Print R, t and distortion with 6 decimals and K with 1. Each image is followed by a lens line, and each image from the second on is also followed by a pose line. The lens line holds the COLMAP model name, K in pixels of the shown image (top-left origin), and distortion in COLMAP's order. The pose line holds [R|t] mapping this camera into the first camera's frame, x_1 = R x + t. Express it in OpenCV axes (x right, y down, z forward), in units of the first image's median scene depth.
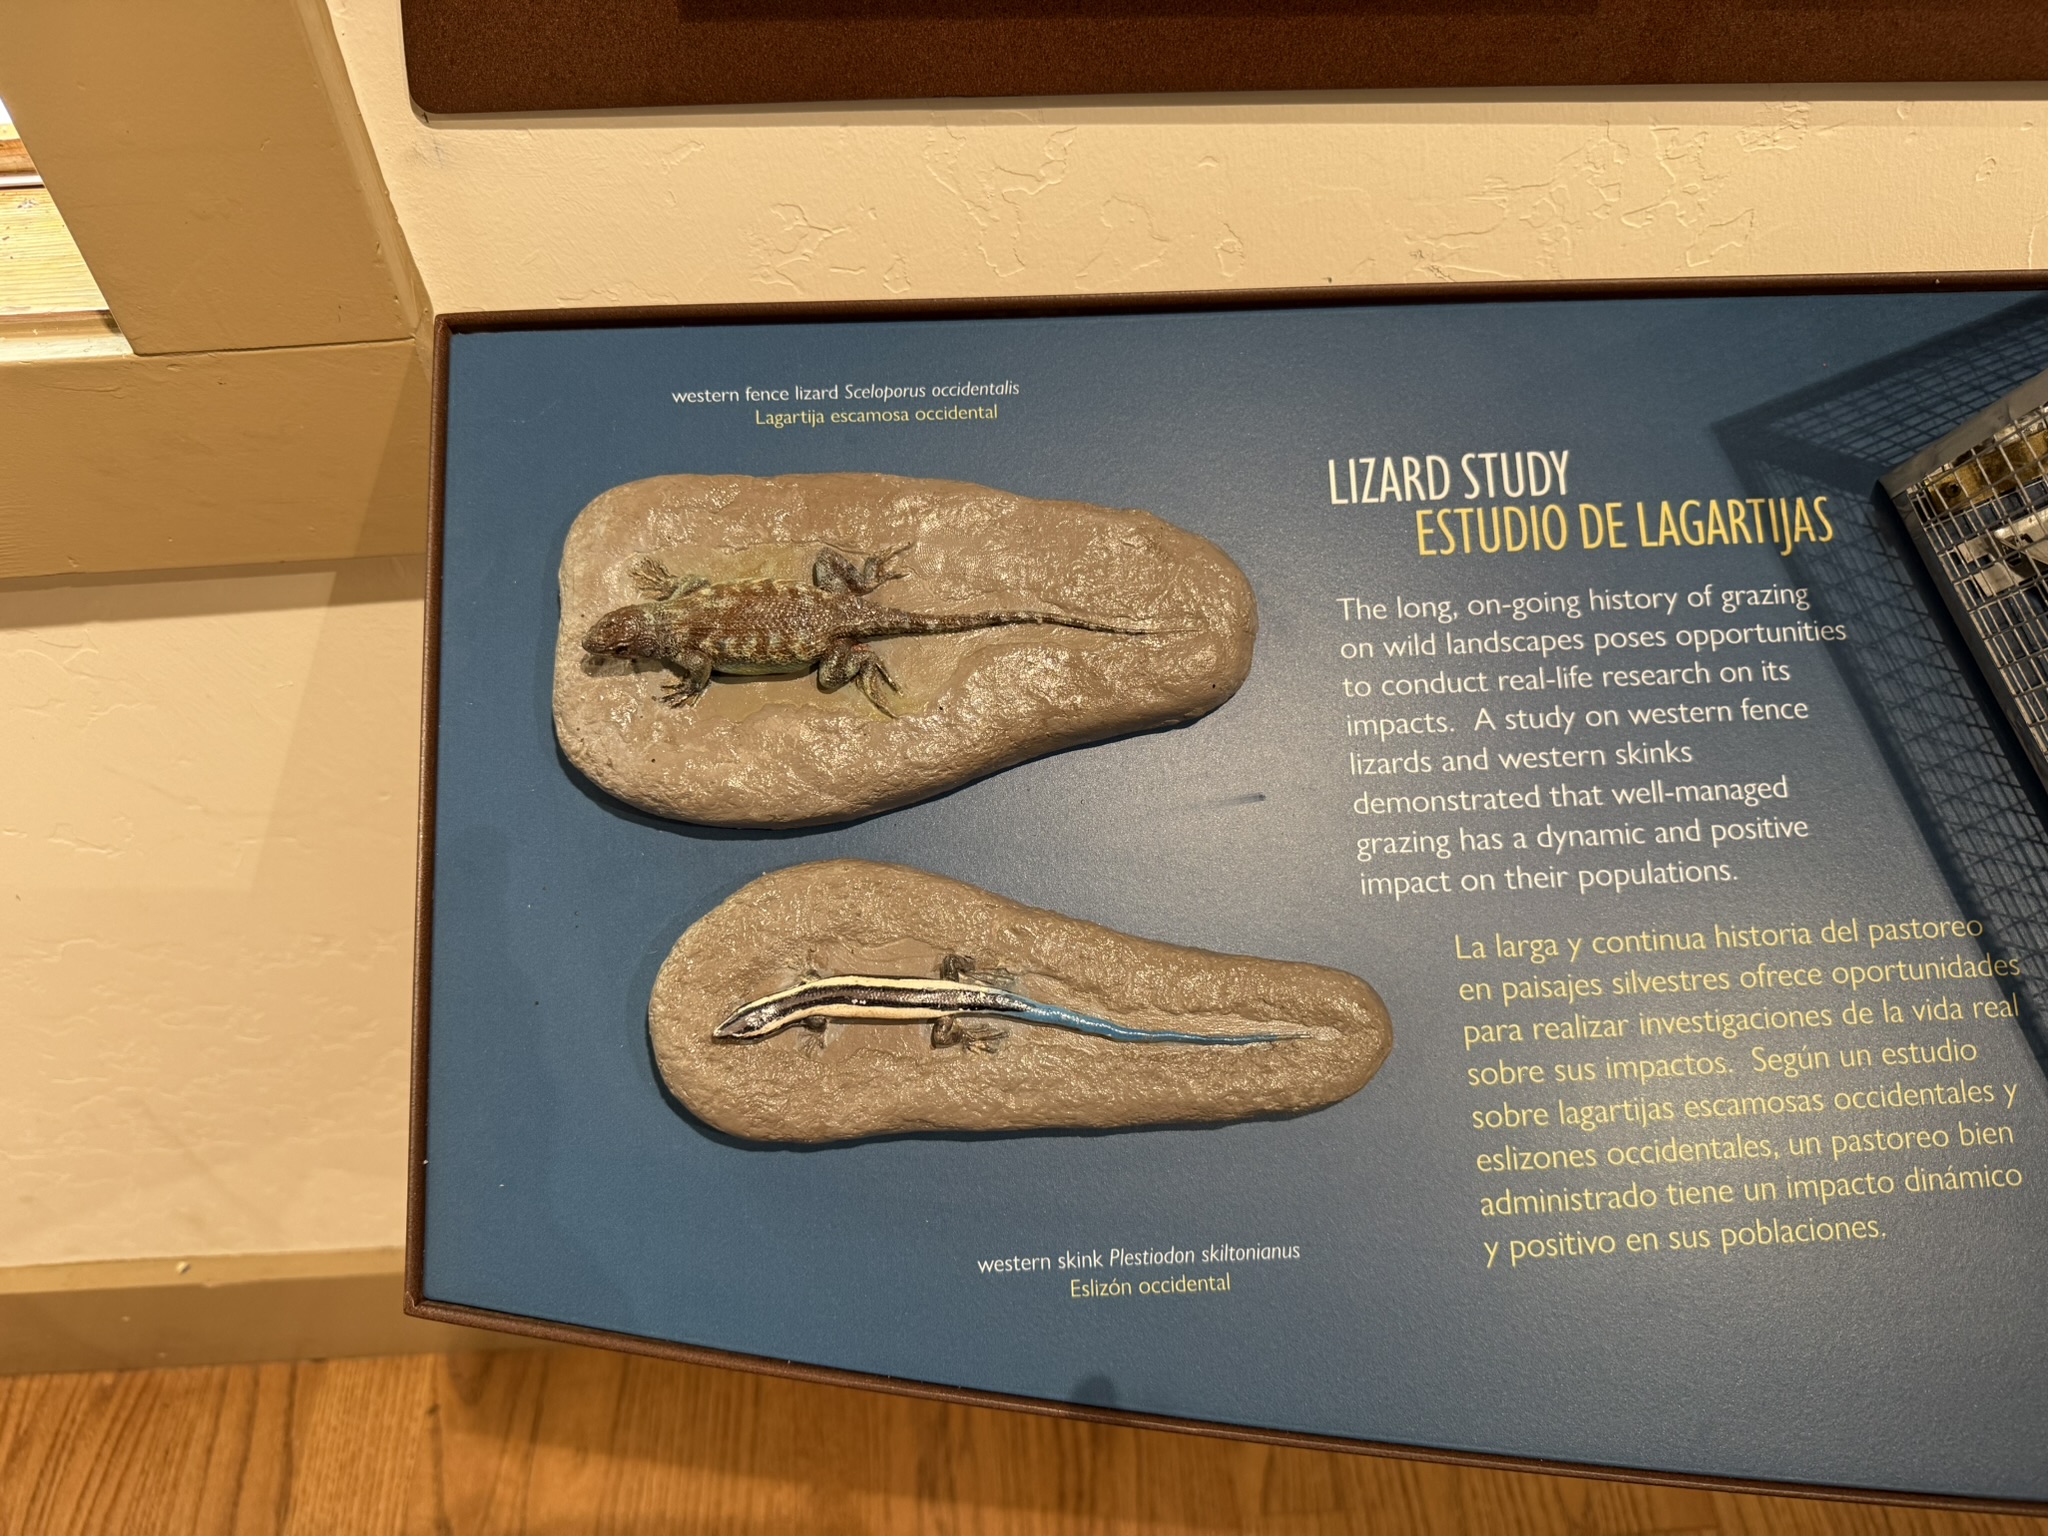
lens RADIAL K [[1465.2, 0, 1025.7], [0, 1465.2, 764.2], [0, 0, 1]] dist [-0.015147, 0.009719]
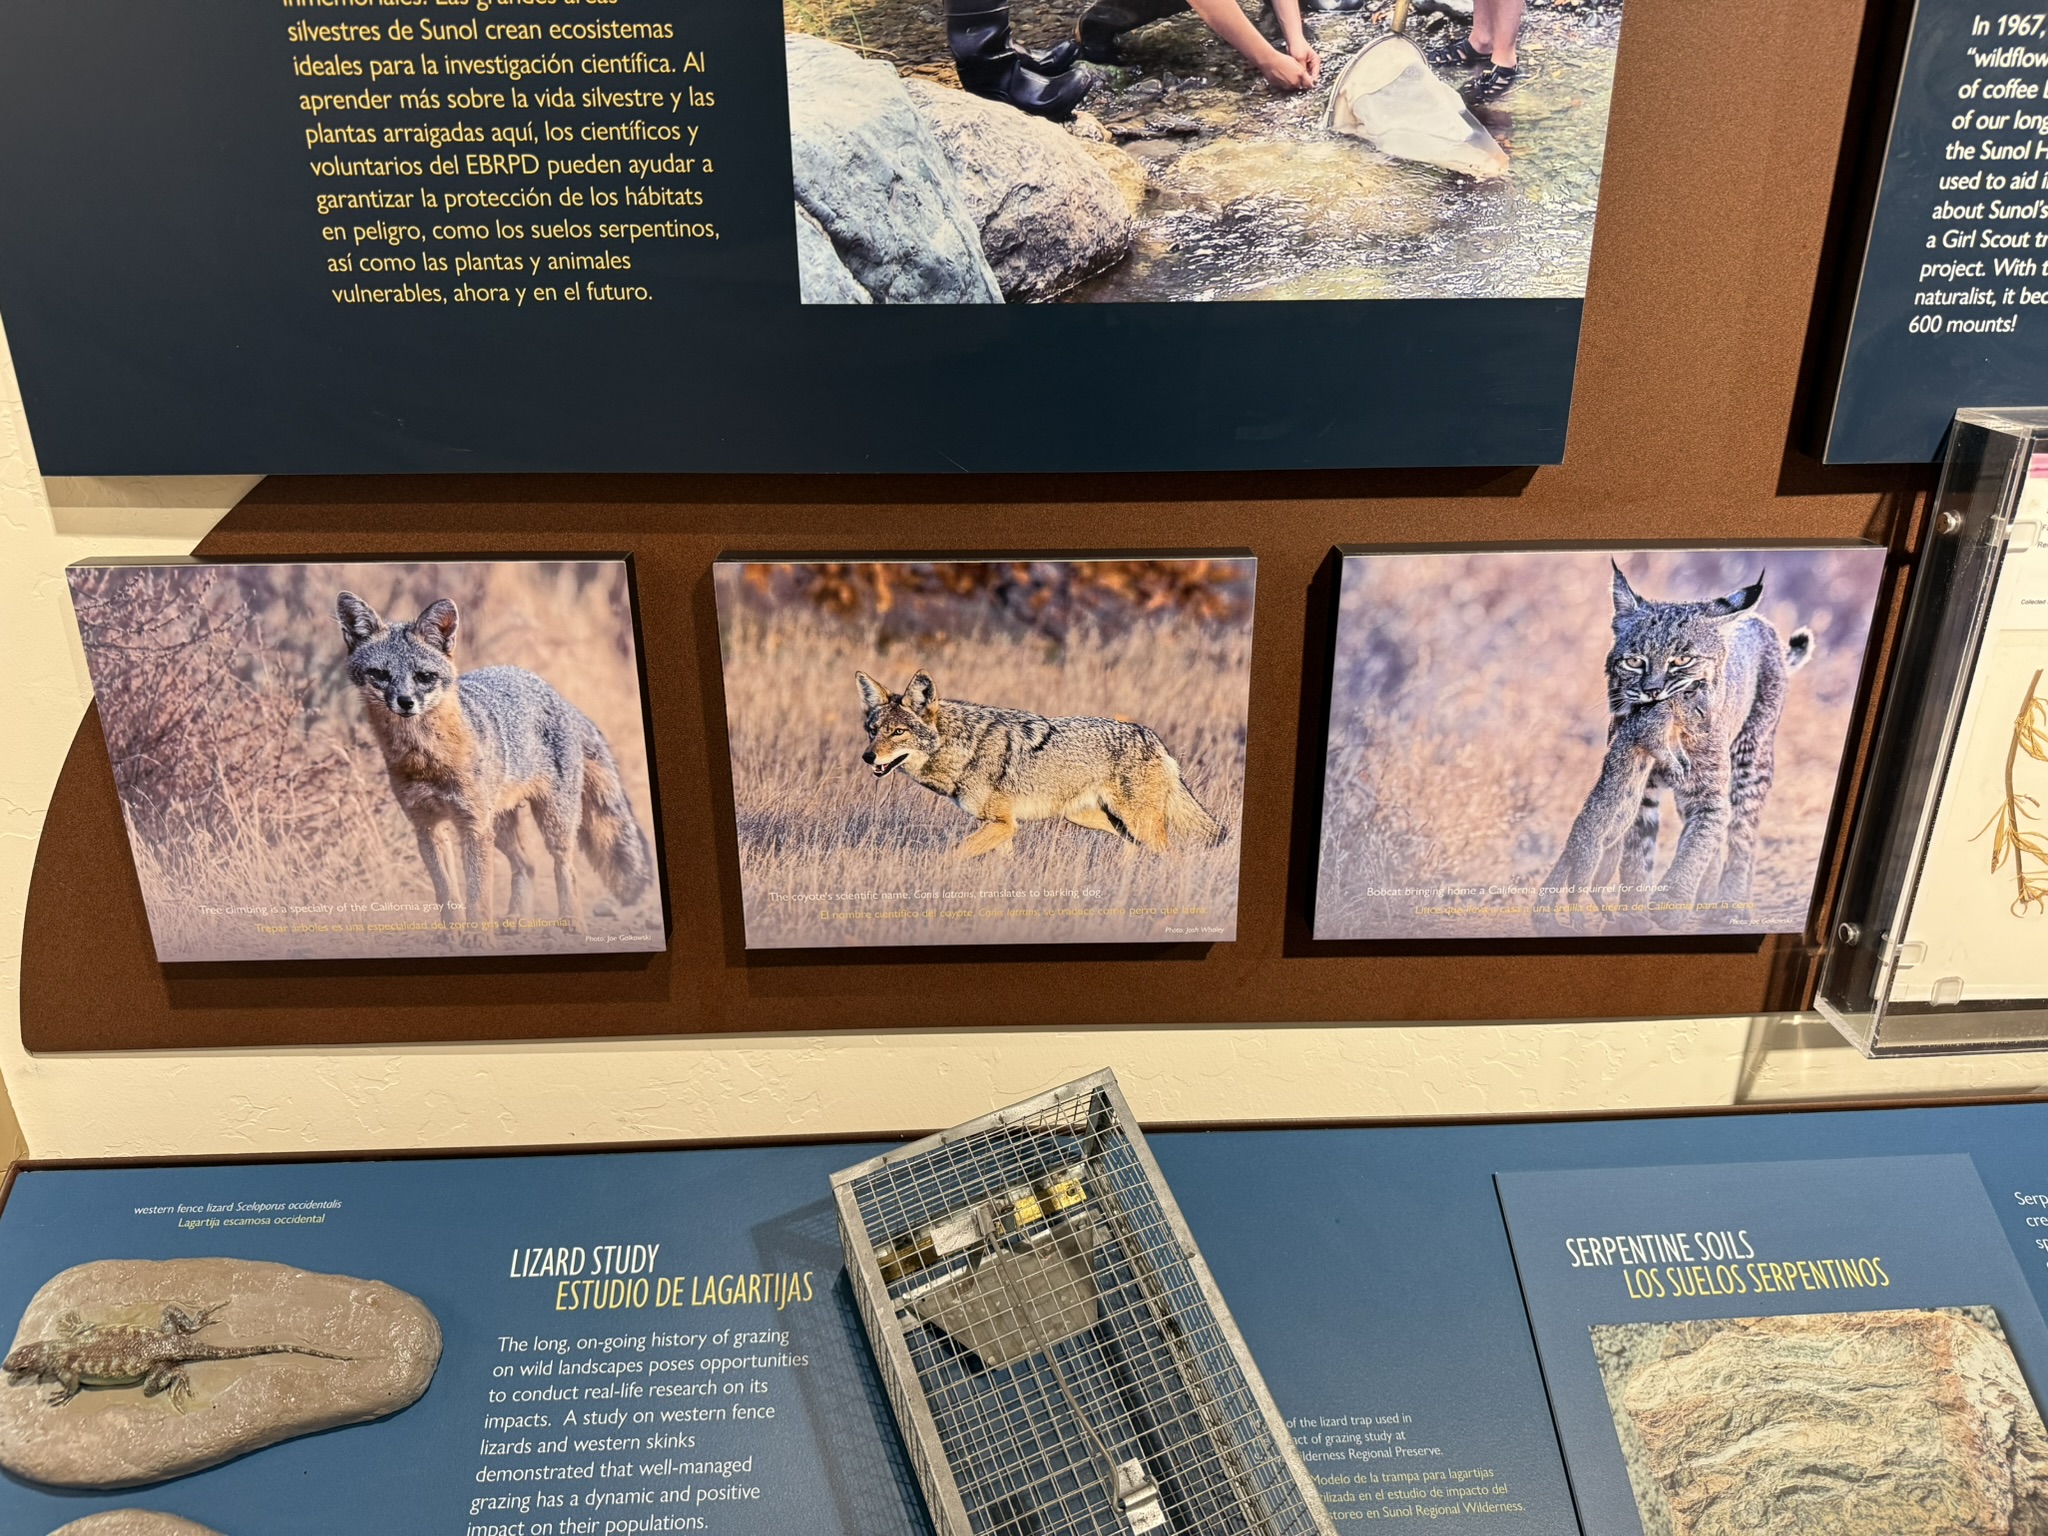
lens RADIAL K [[1465.2, 0, 1023.0], [0, 1465.2, 768.7], [0, 0, 1]] dist [-0.015147, 0.009719]
pose [[0.999957, 0.004653, 0.008080, 0.792414], [-0.000442, 0.889283, -0.457358, 0.068881], [-0.009314, 0.457335, 0.889246, -0.763897]]
